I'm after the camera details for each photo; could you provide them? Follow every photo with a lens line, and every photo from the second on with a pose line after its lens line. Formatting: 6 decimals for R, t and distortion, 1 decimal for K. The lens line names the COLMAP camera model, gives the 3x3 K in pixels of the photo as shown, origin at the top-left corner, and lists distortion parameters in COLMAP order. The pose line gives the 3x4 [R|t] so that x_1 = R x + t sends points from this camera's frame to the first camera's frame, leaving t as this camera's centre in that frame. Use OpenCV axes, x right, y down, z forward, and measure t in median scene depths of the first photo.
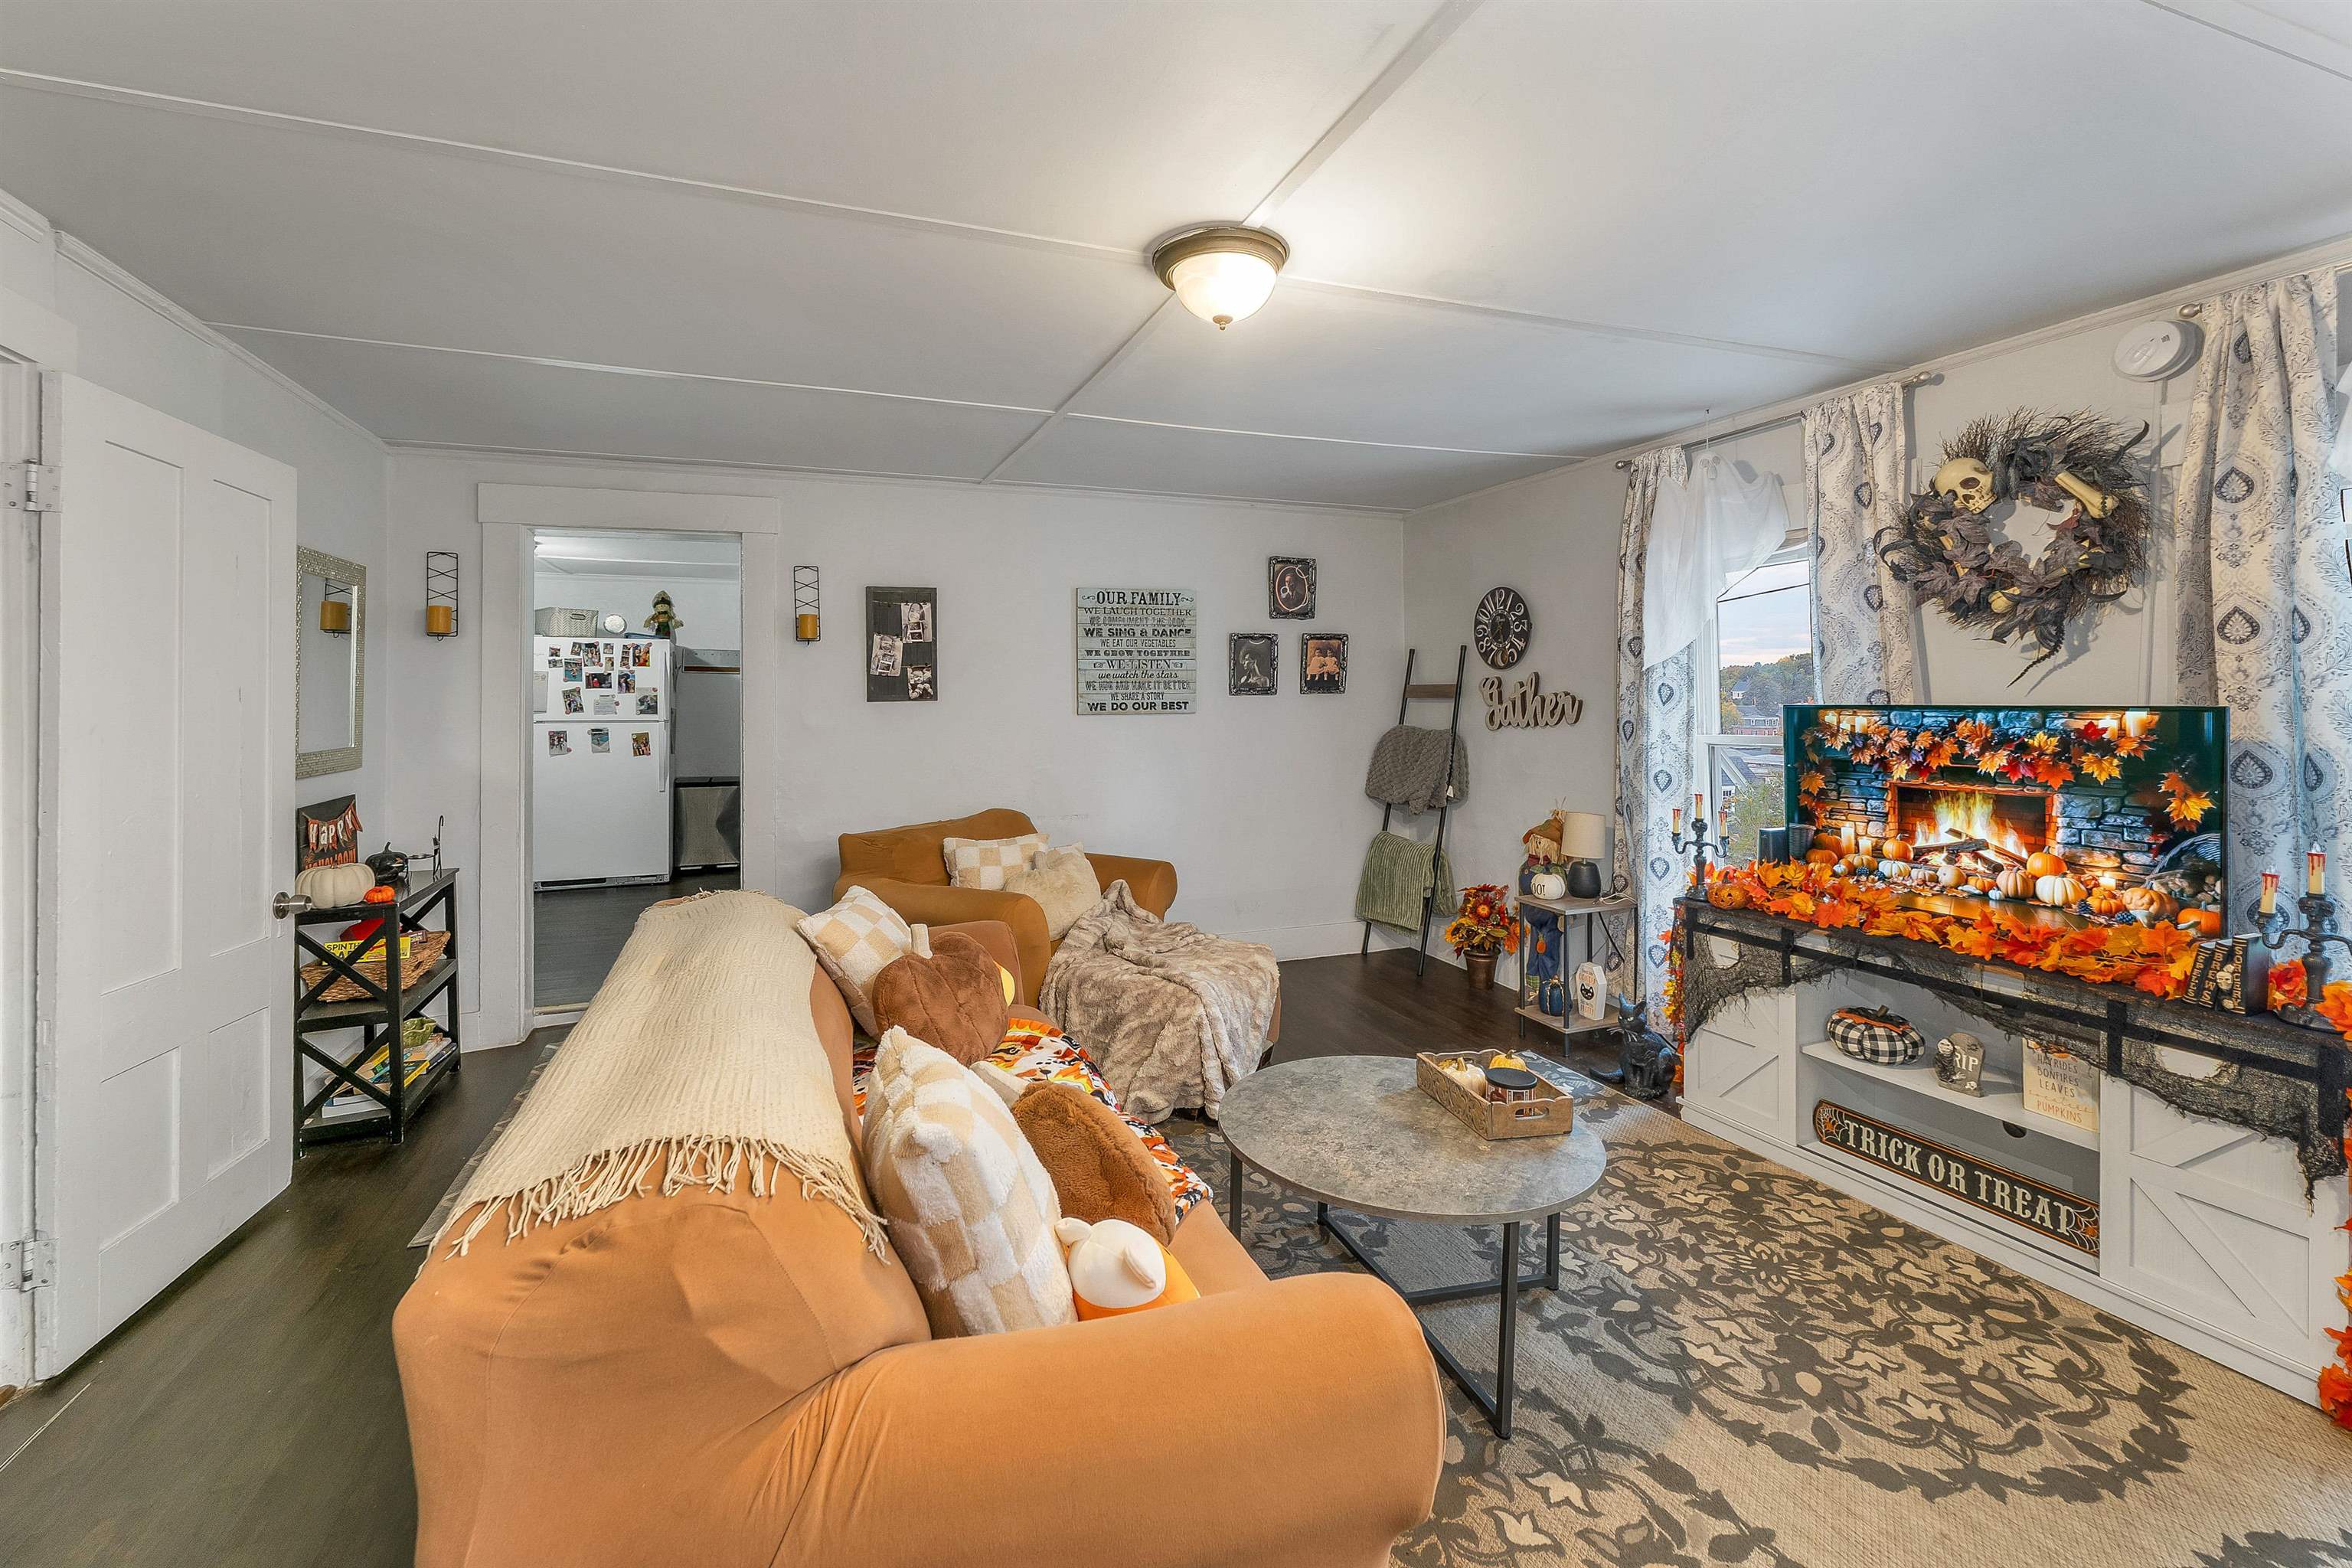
lens RADIAL K [[1001.8, 0, 1145.8], [0, 1001.8, 701.0], [0, 0, 1]] dist [-0.000954, -0.000306]
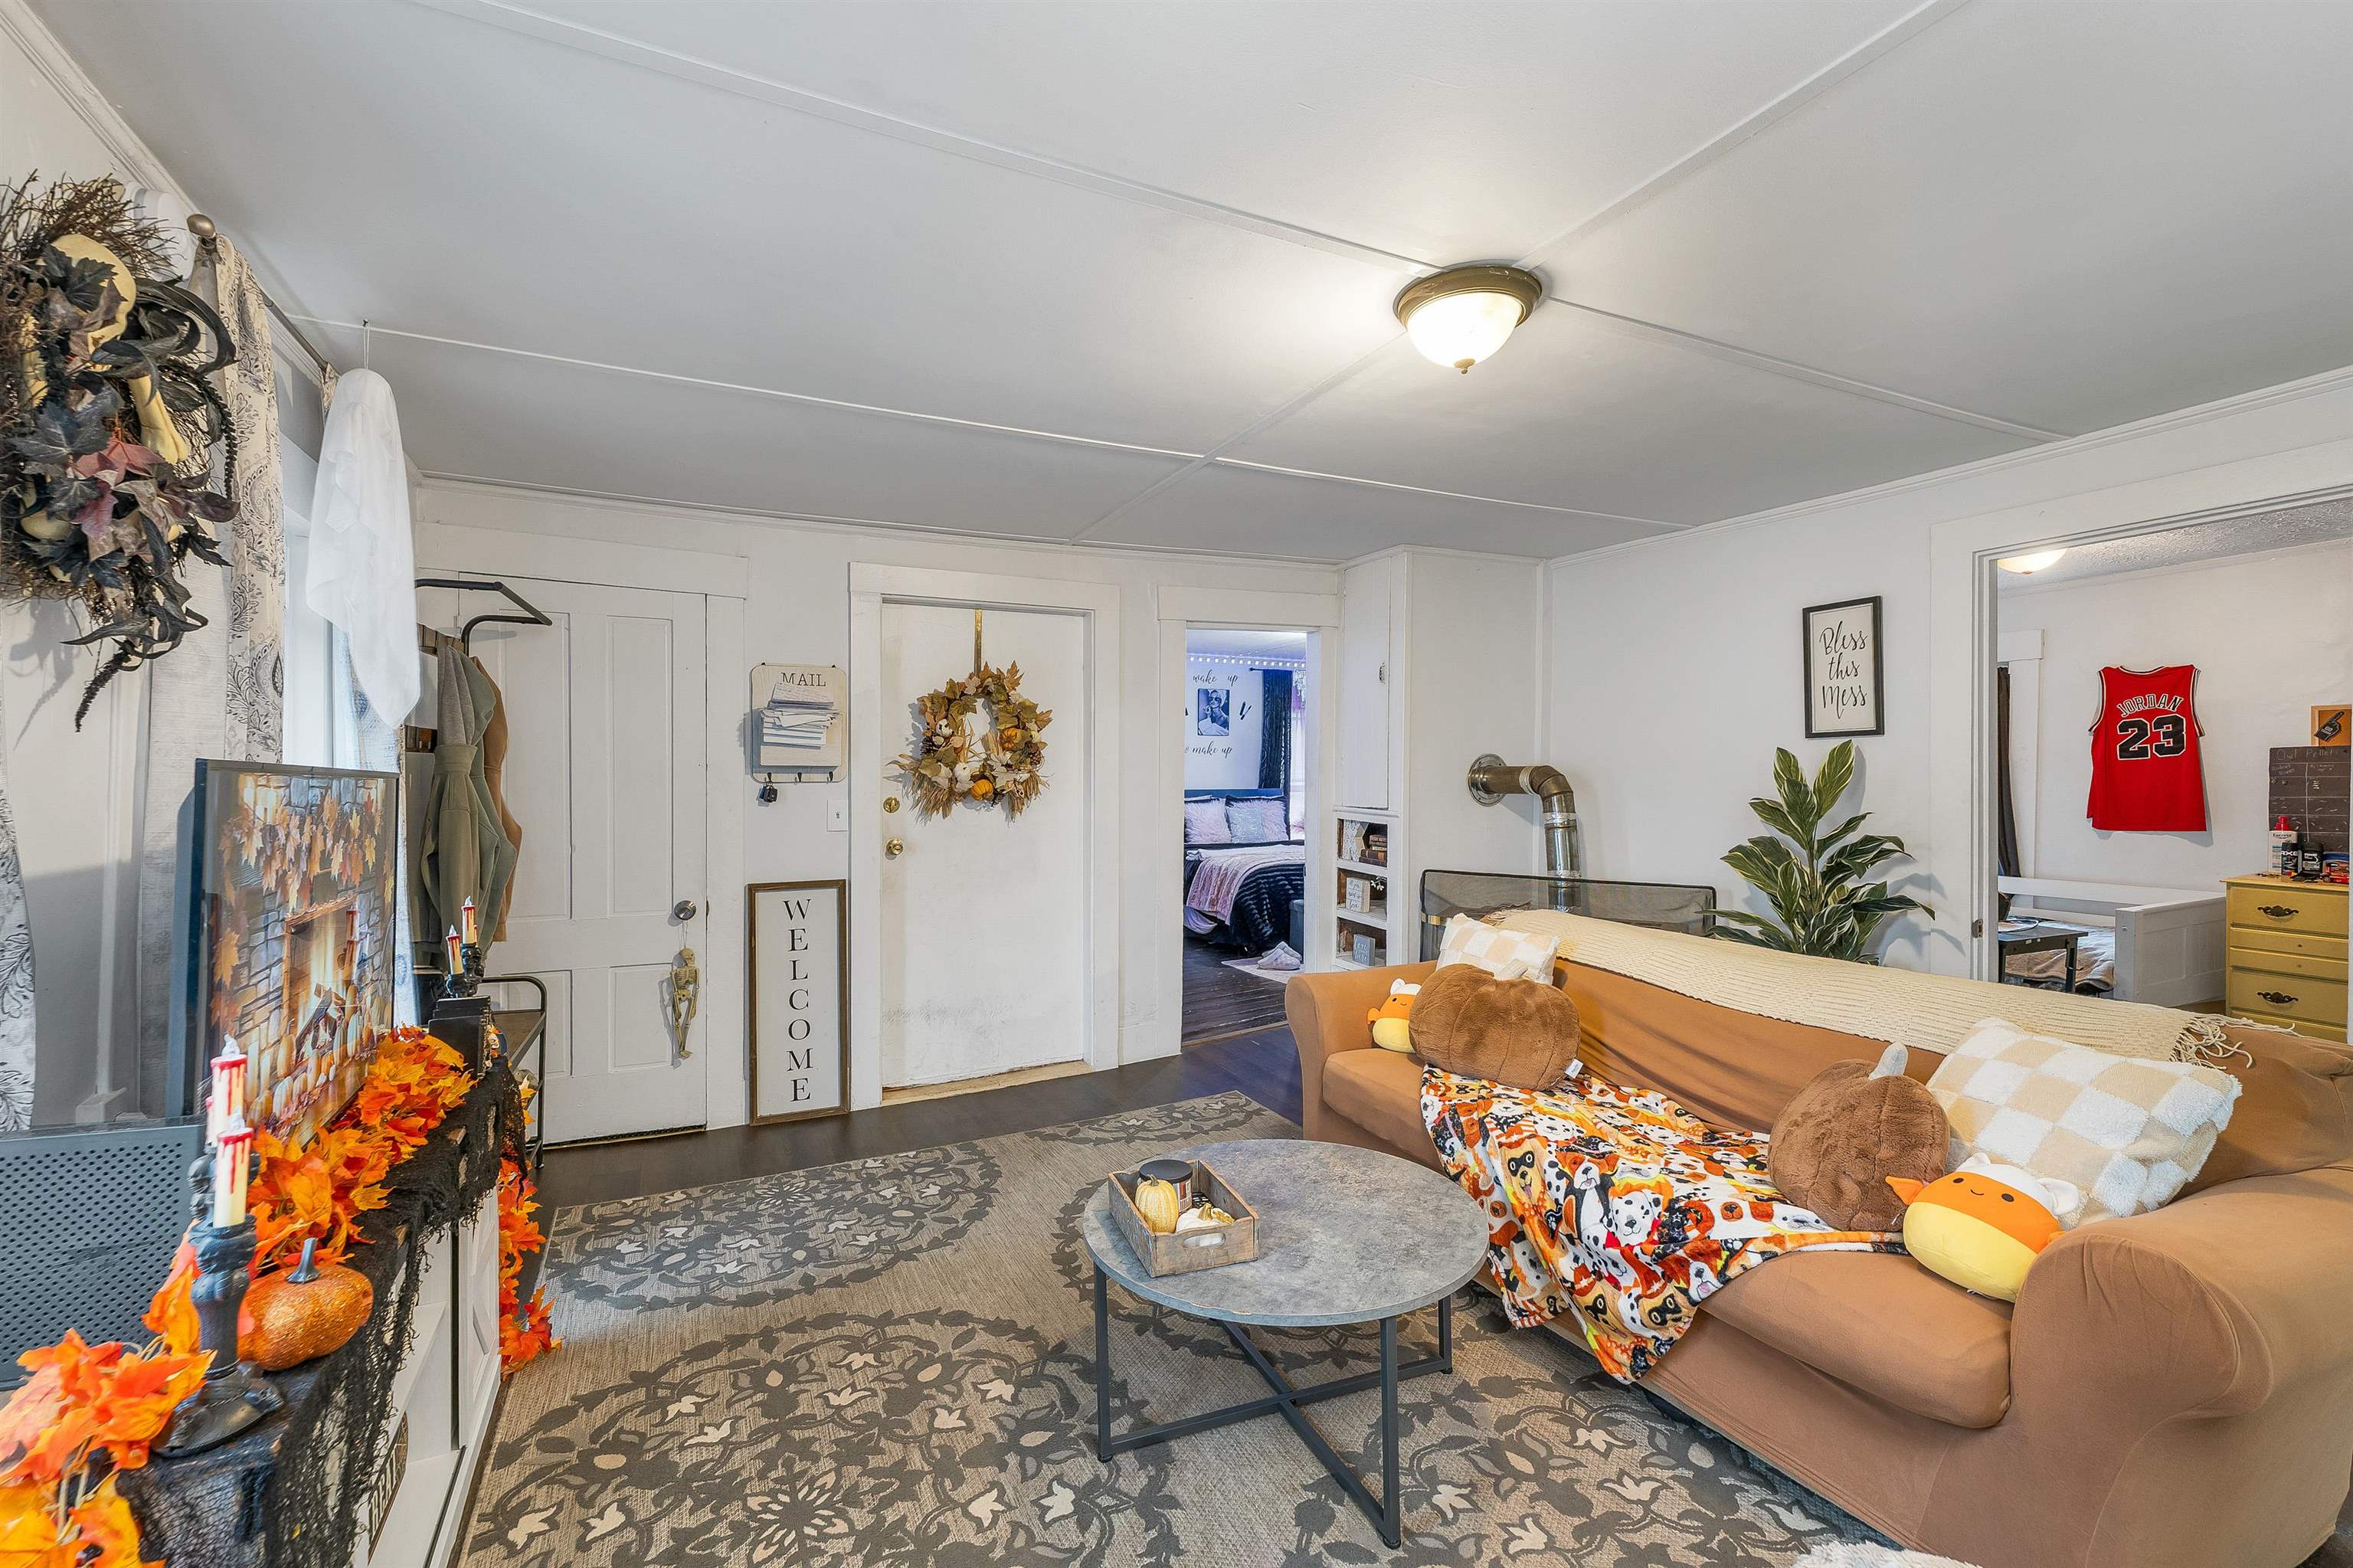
lens RADIAL K [[1011.1, 0, 1155.9], [0, 1011.1, 786.4], [0, 0, 1]] dist [0.000489, 0.000109]
pose [[-0.996385, 0.008055, -0.084568, 0.351322], [0.008028, 0.999968, 0.000661, 0.017228], [0.084570, -0.000021, -0.996418, 1.509312]]
